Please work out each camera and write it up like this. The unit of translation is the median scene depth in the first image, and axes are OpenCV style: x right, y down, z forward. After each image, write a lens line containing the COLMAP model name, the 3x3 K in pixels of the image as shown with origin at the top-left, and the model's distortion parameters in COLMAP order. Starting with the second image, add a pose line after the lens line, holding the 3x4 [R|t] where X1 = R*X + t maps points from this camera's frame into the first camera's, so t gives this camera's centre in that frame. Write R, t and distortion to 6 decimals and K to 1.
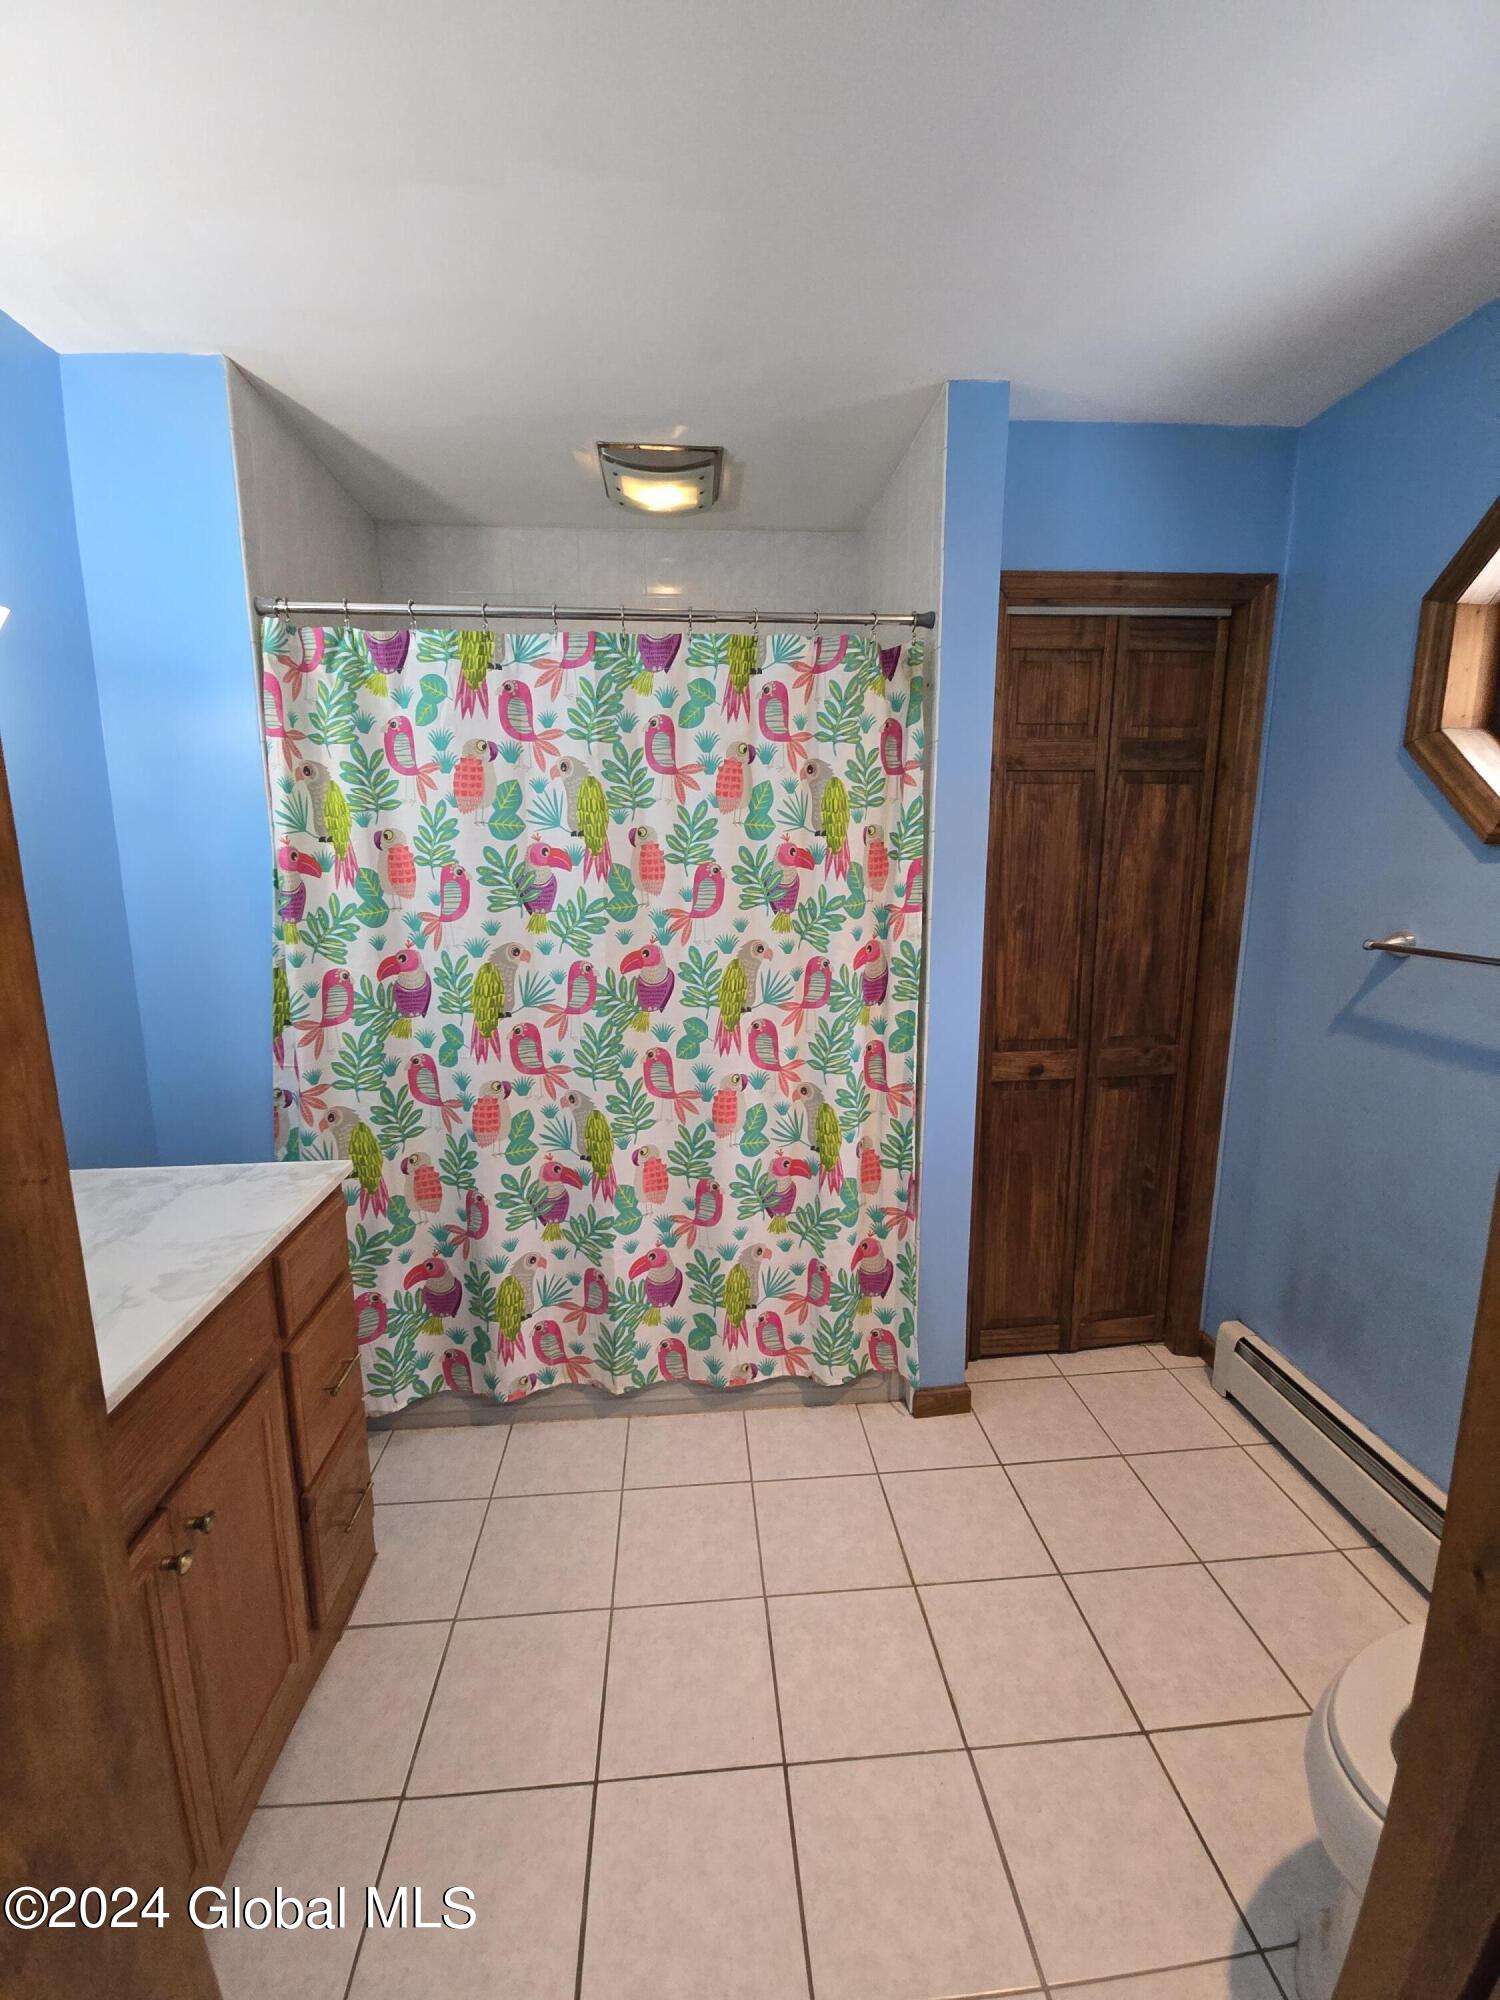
lens RADIAL K [[811.5, 0, 741.9], [0, 811.5, 993.5], [0, 0, 1]] dist [0.002012, -0.000195]
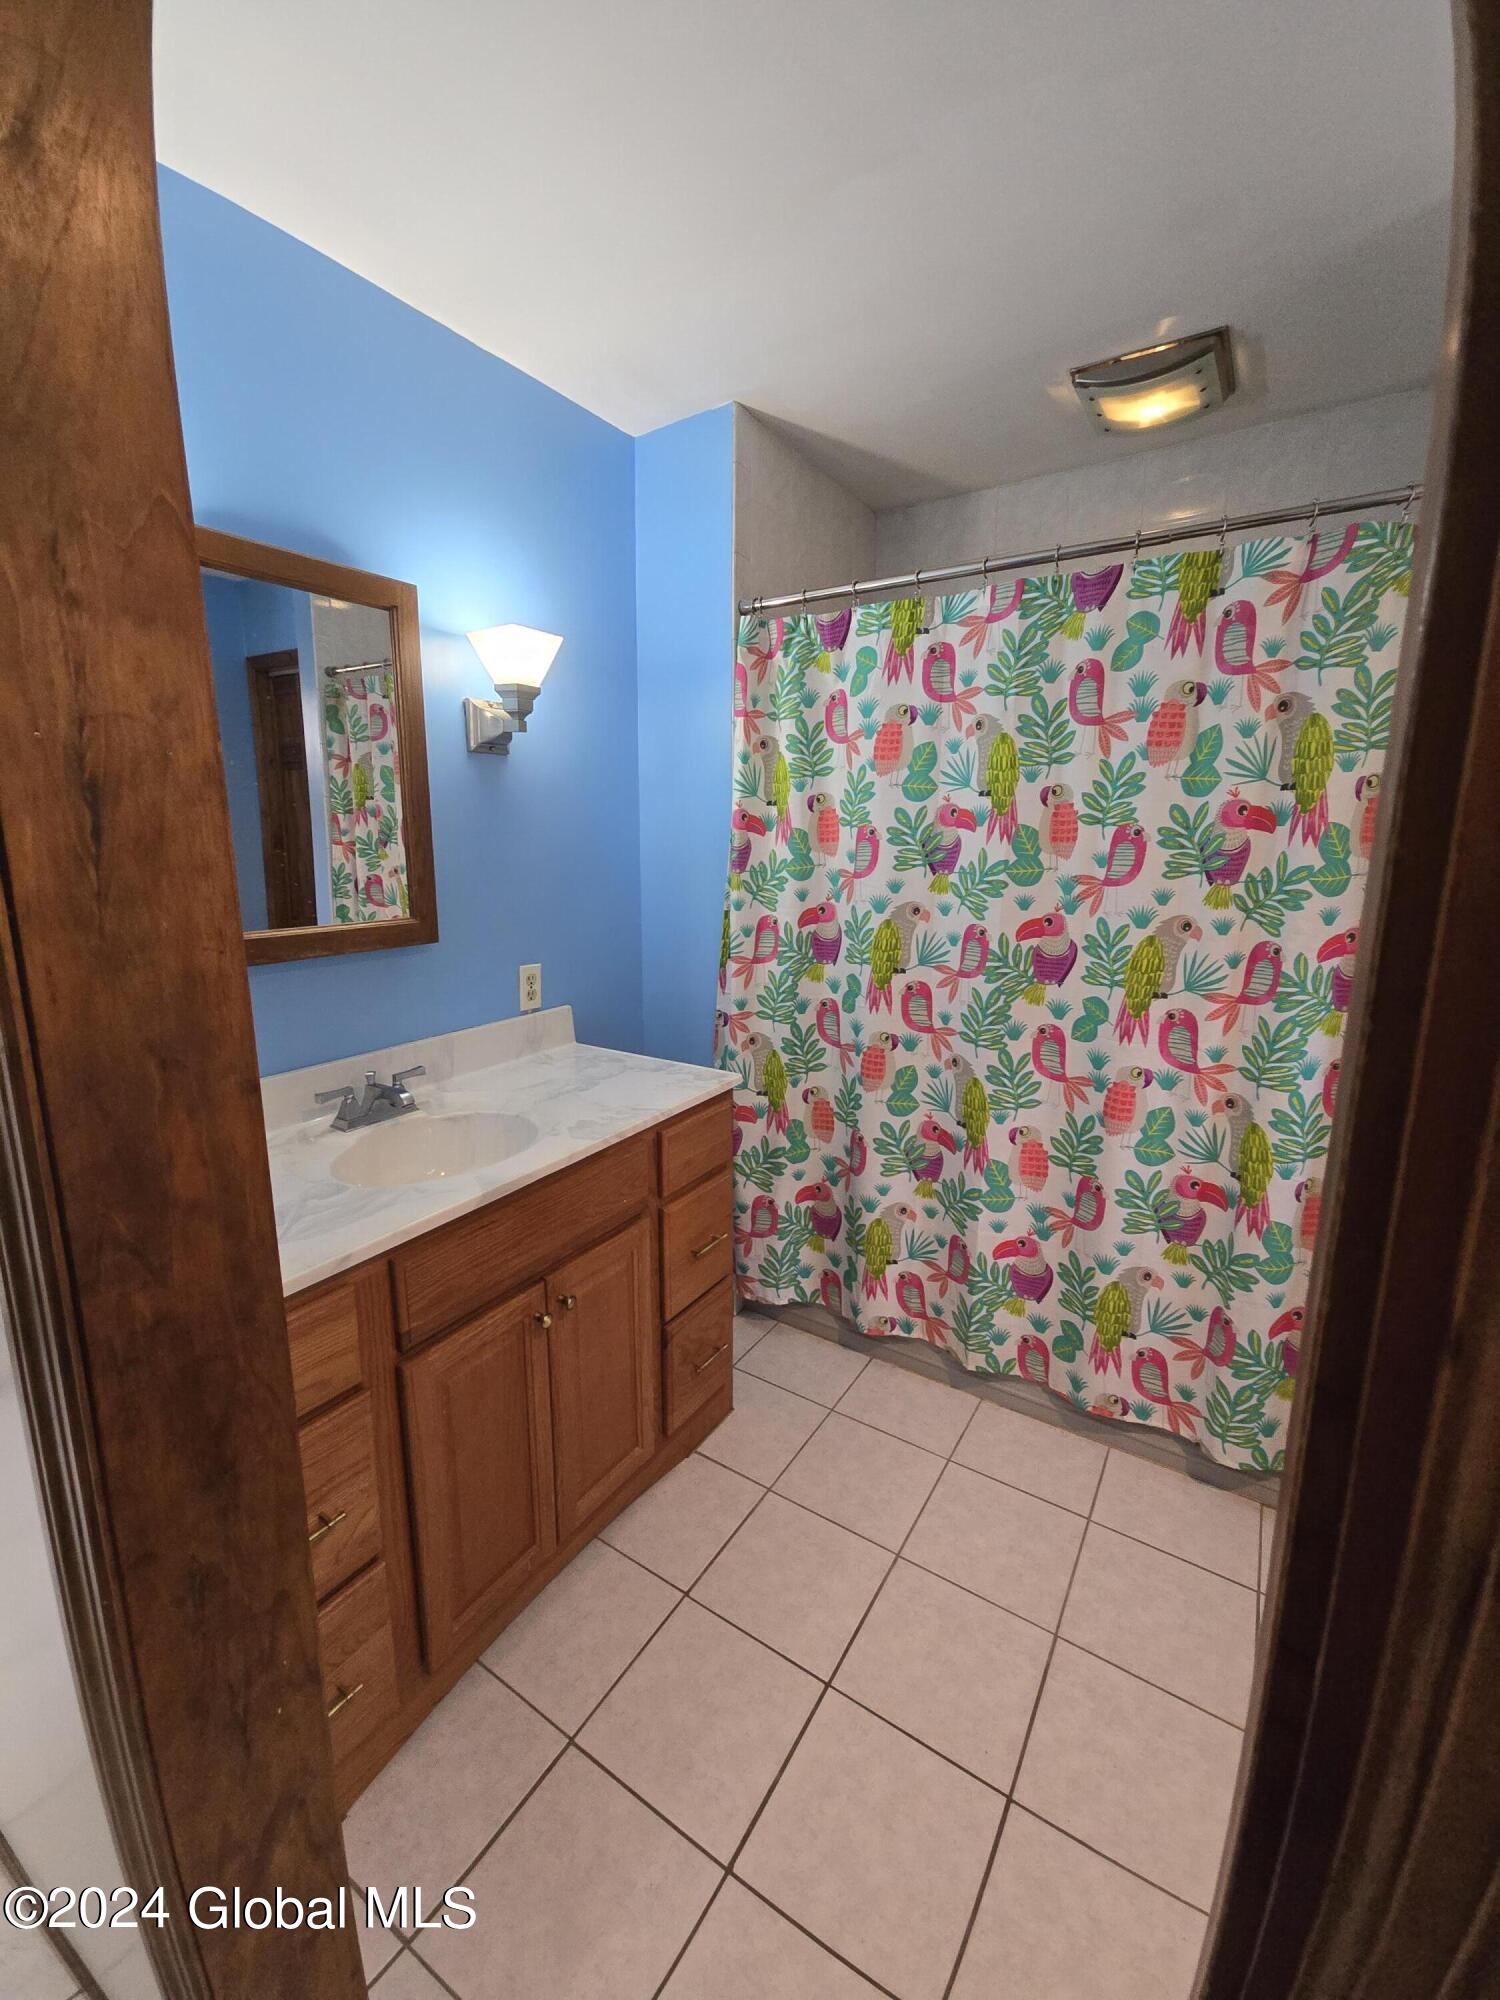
lens RADIAL K [[811.5, 0, 741.9], [0, 811.5, 993.5], [0, 0, 1]] dist [0.002012, -0.000195]
pose [[0.792749, 0.123717, -0.596861, 0.171315], [-0.110644, 0.992126, 0.058690, 0.016547], [0.599422, 0.019513, 0.800195, 0.044584]]
